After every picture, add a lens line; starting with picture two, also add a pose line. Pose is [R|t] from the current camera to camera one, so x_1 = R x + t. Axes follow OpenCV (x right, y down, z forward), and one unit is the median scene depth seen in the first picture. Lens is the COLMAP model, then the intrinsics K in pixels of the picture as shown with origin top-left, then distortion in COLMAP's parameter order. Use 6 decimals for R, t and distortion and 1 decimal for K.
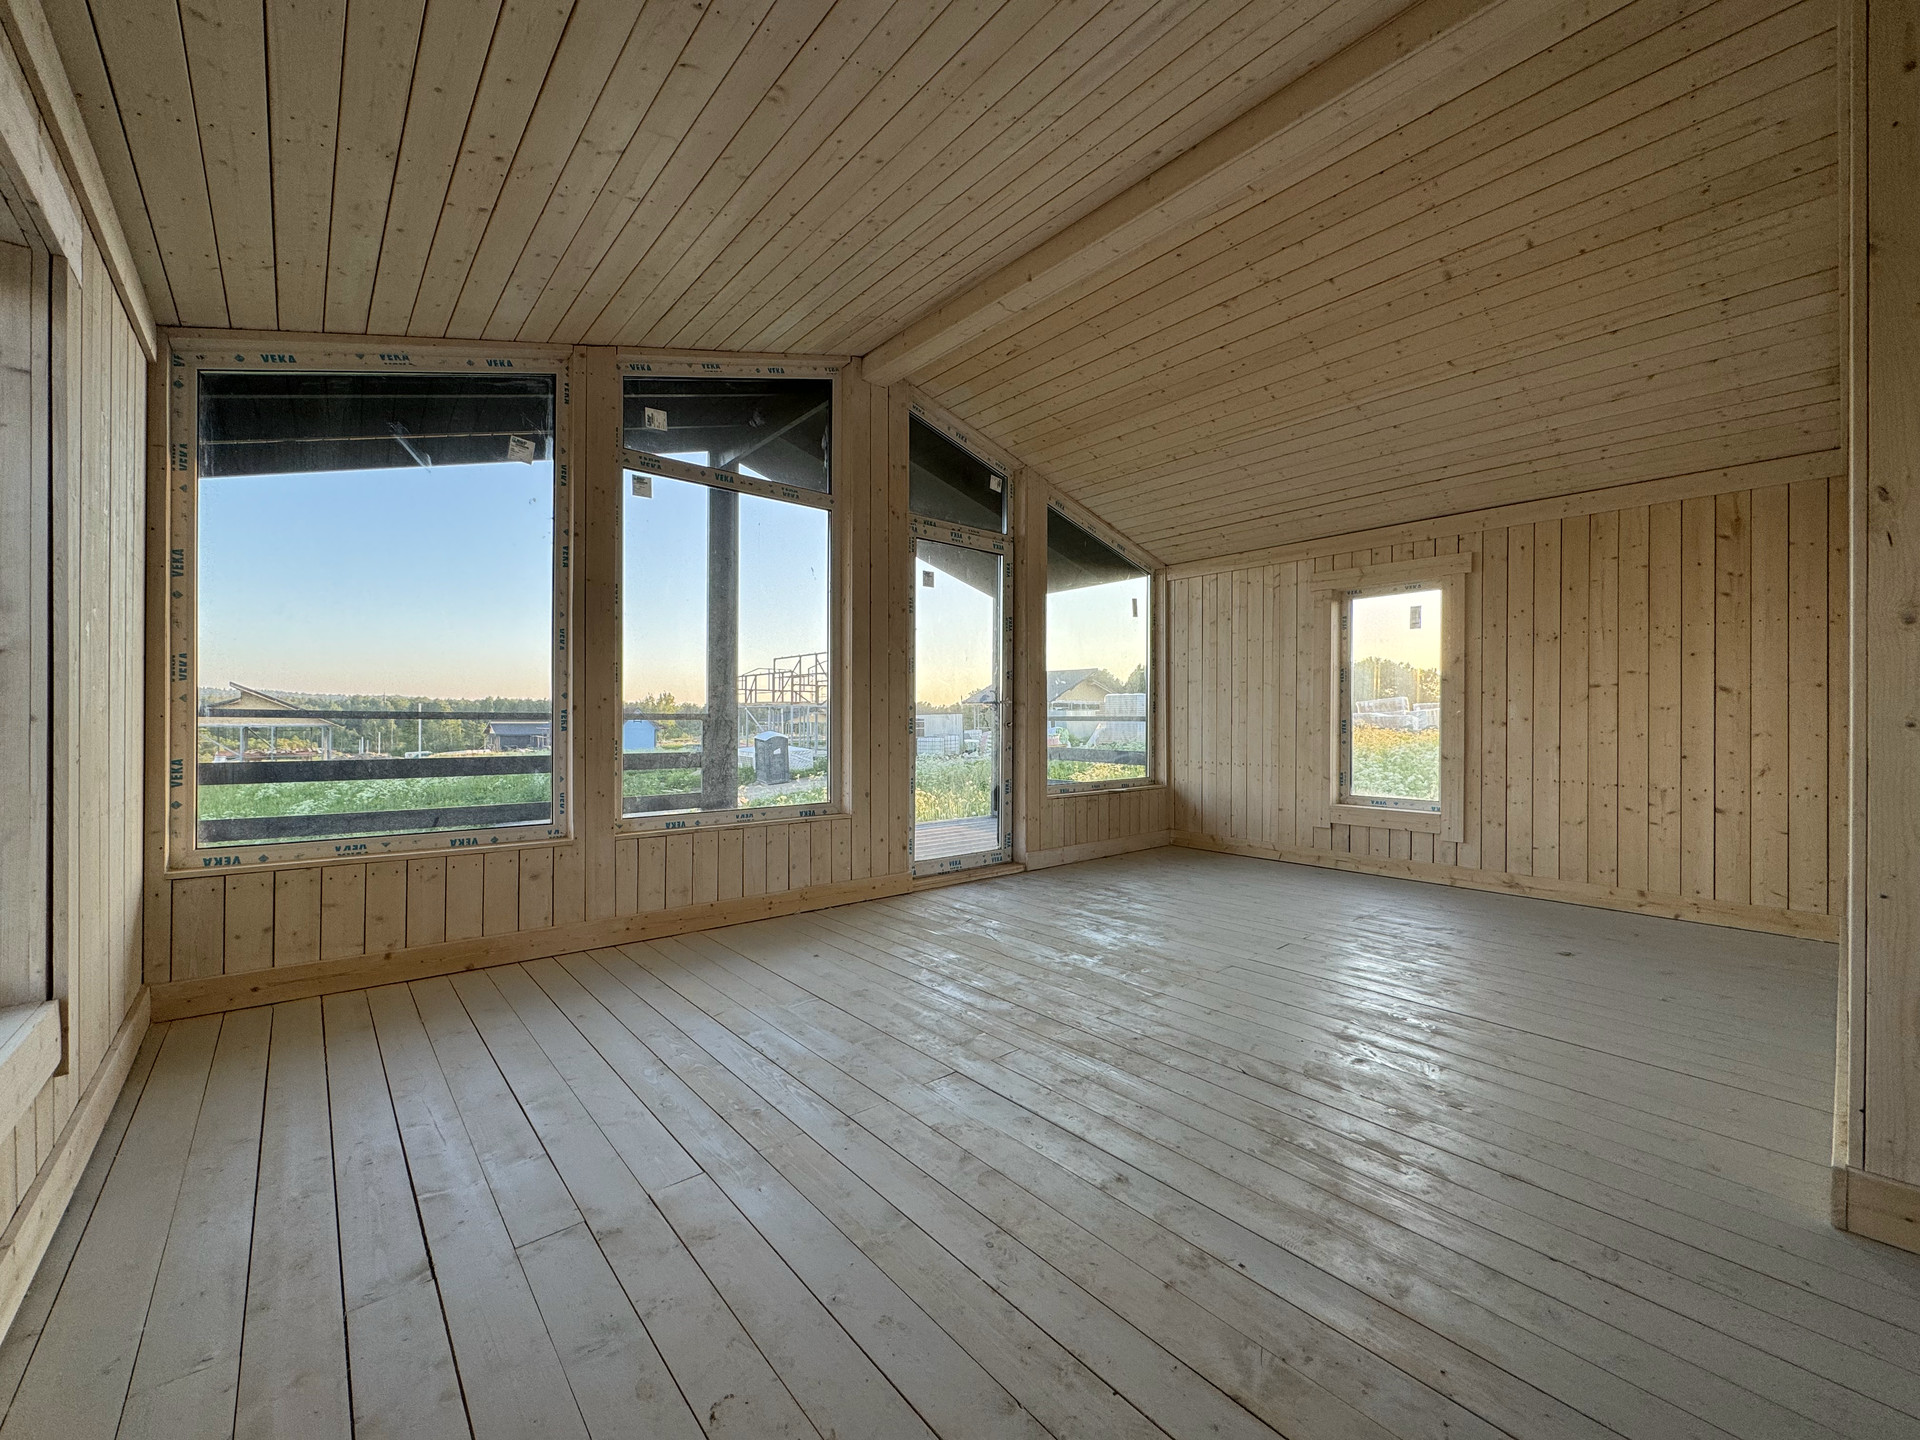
lens RADIAL K [[763.9, 0, 960.0], [0, 763.9, 720.0], [0, 0, 1]] dist [-0.001618, 0.000119]
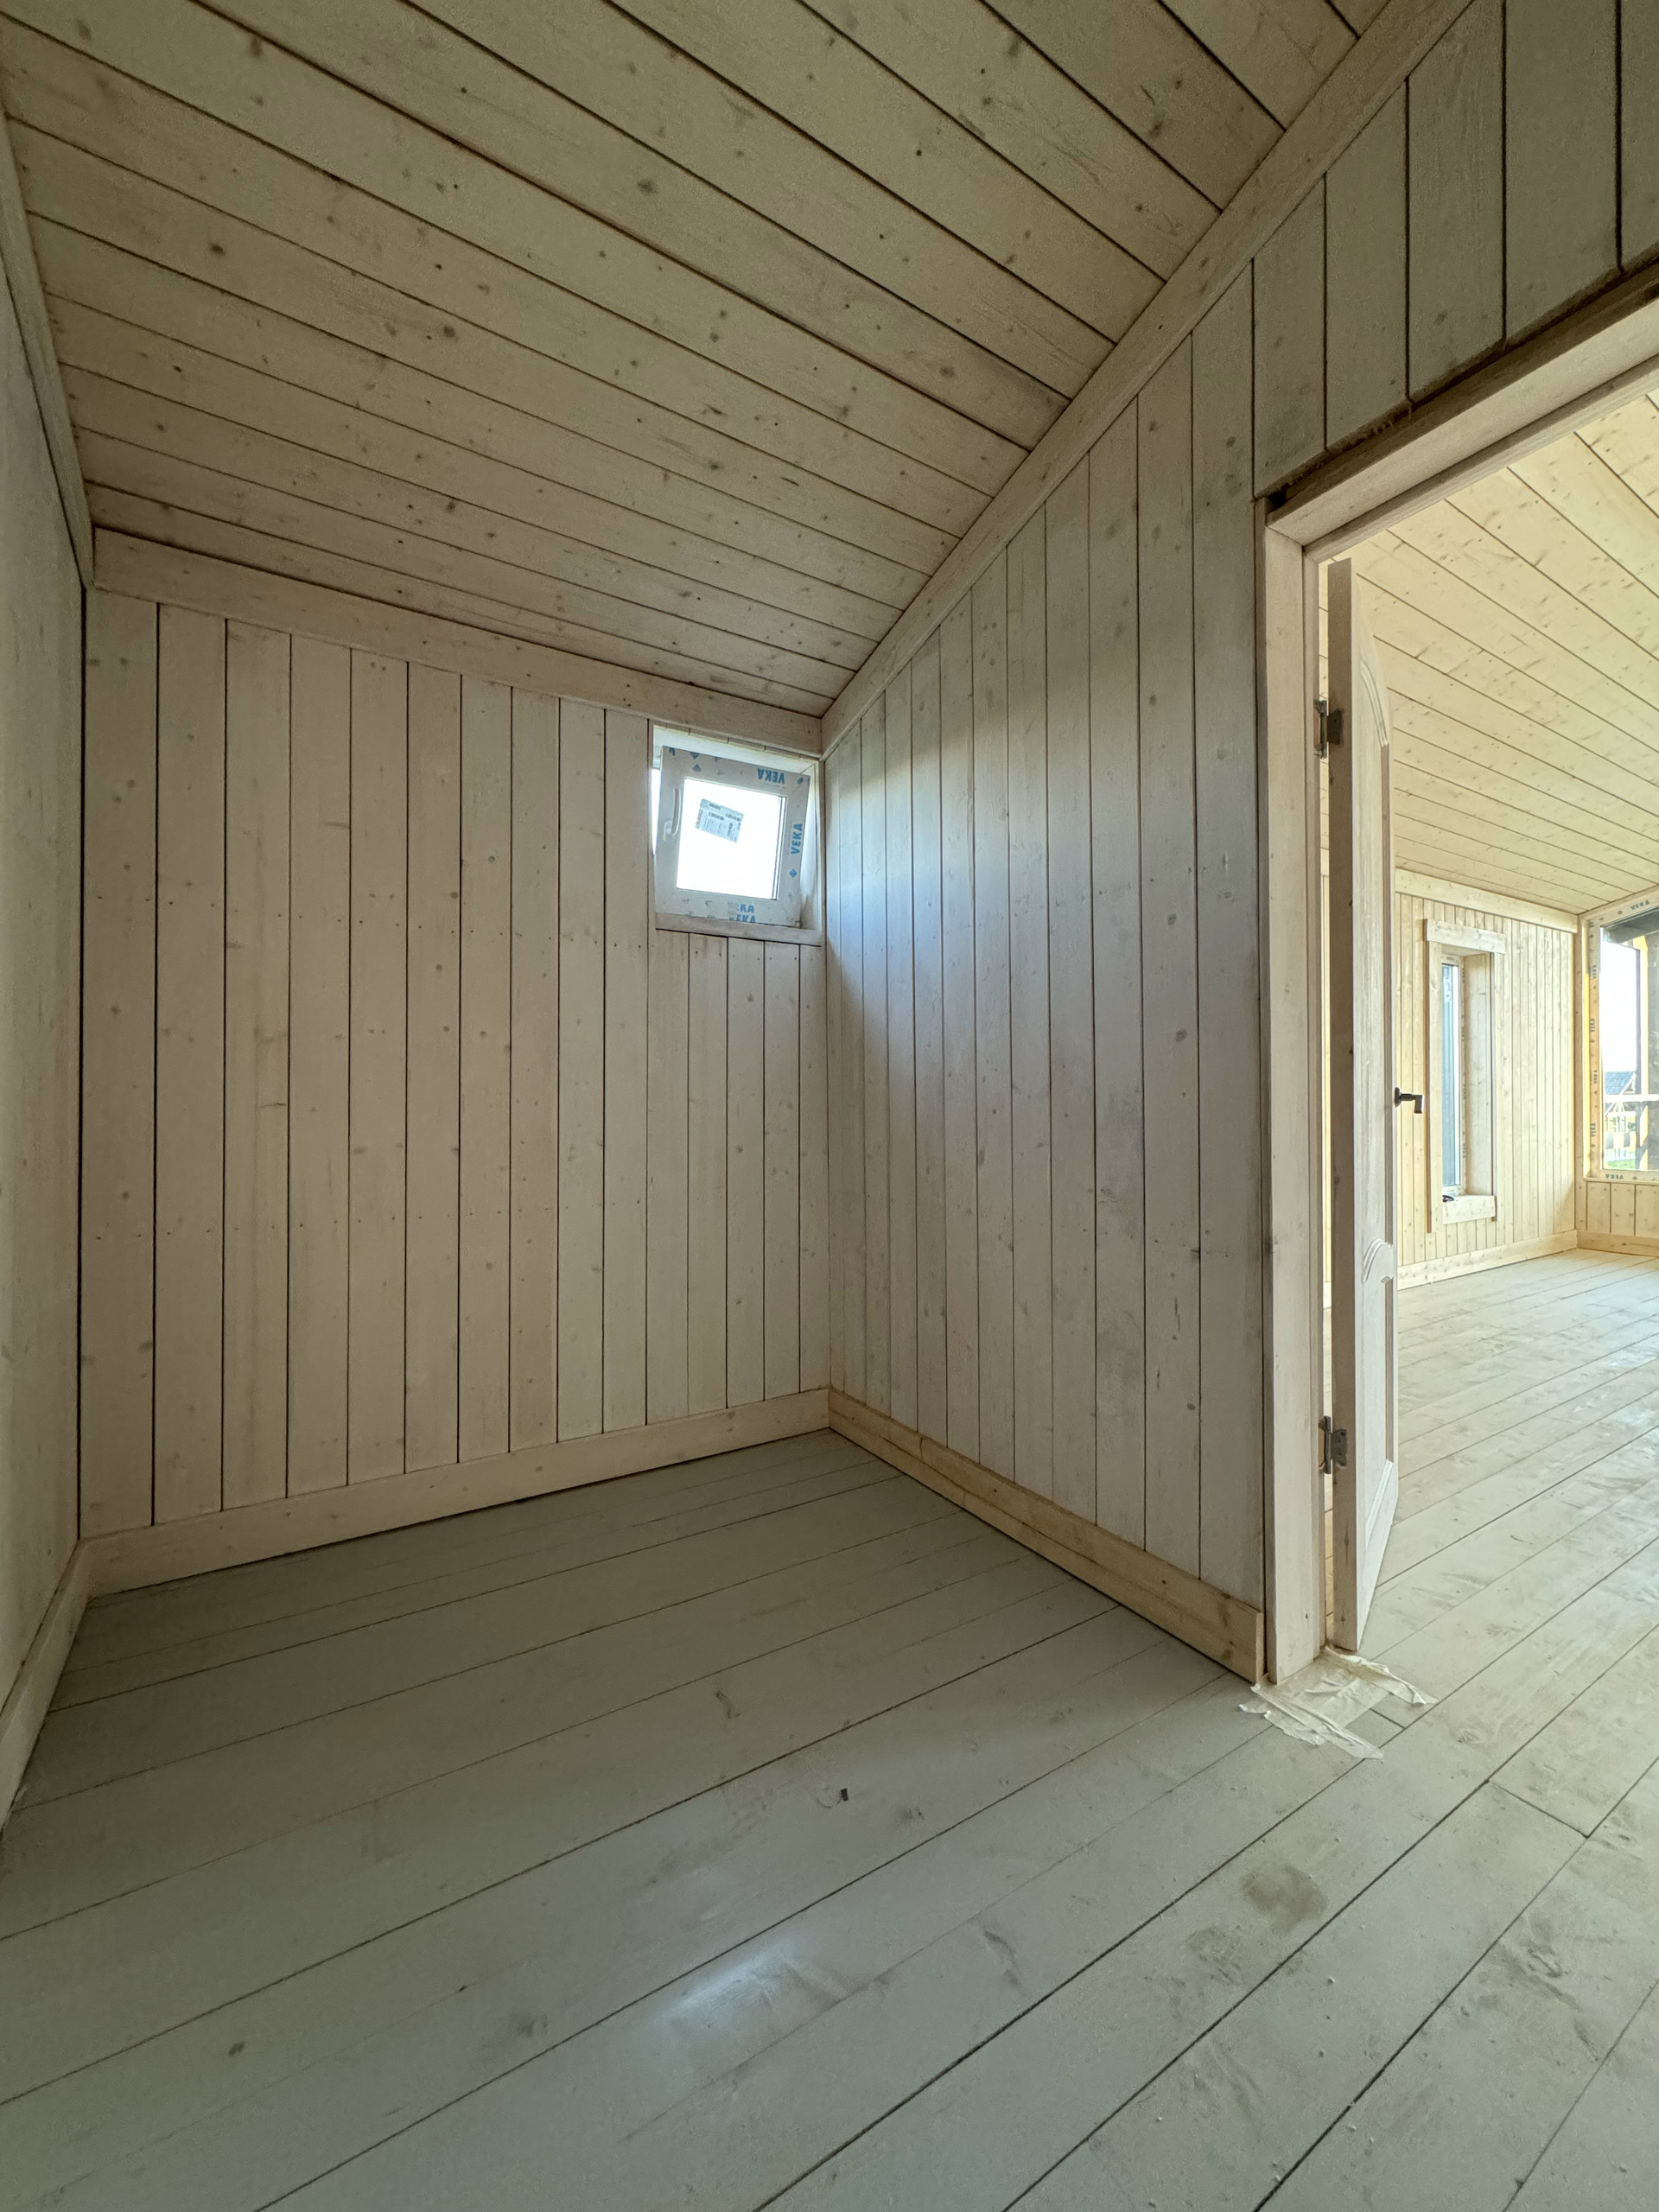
lens RADIAL K [[880.1, 0, 829.5], [0, 880.1, 1106.0], [0, 0, 1]] dist [-0.001618, 0.000119]
pose [[-0.153097, 0.001817, -0.988210, 1.115609], [0.004890, 0.999987, 0.001081, -0.003562], [0.988199, -0.004667, -0.153104, -0.449756]]
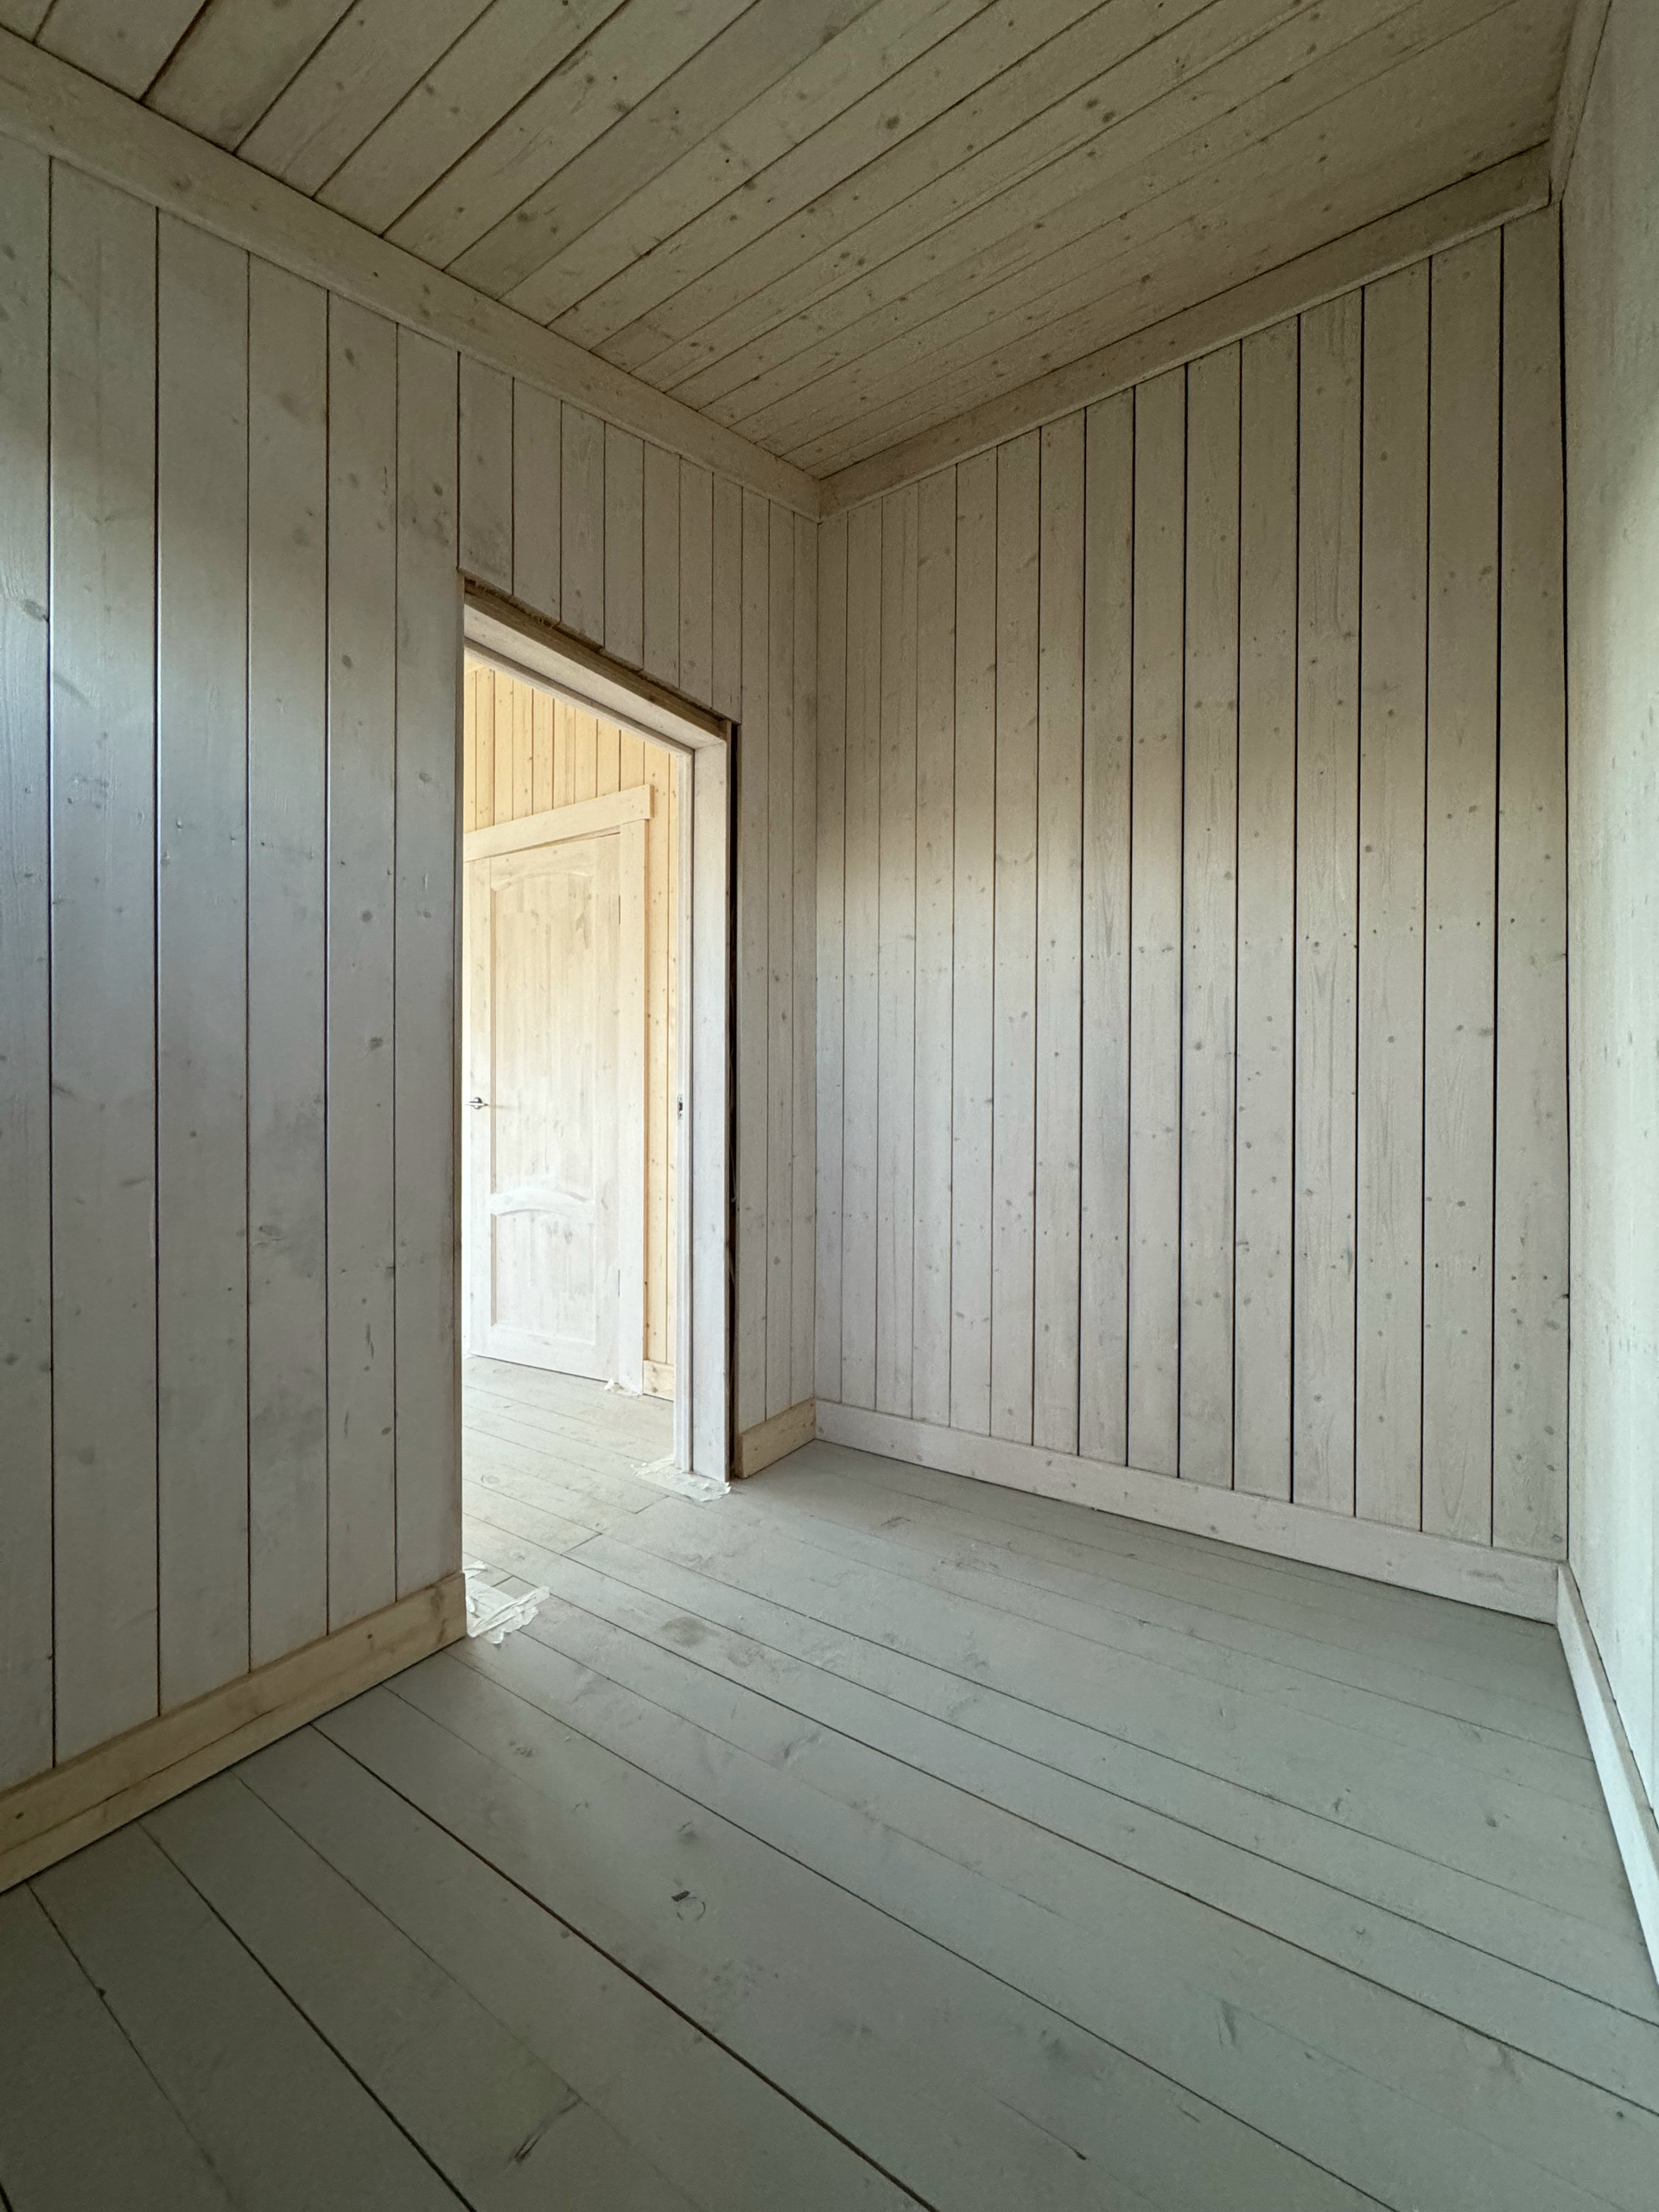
lens RADIAL K [[880.1, 0, 829.5], [0, 880.1, 1106.0], [0, 0, 1]] dist [-0.001618, 0.000119]
pose [[0.961126, -0.000676, 0.276109, 0.720872], [-0.001106, 0.999980, 0.006300, -0.011261], [-0.276108, -0.006361, 0.961106, -0.823286]]
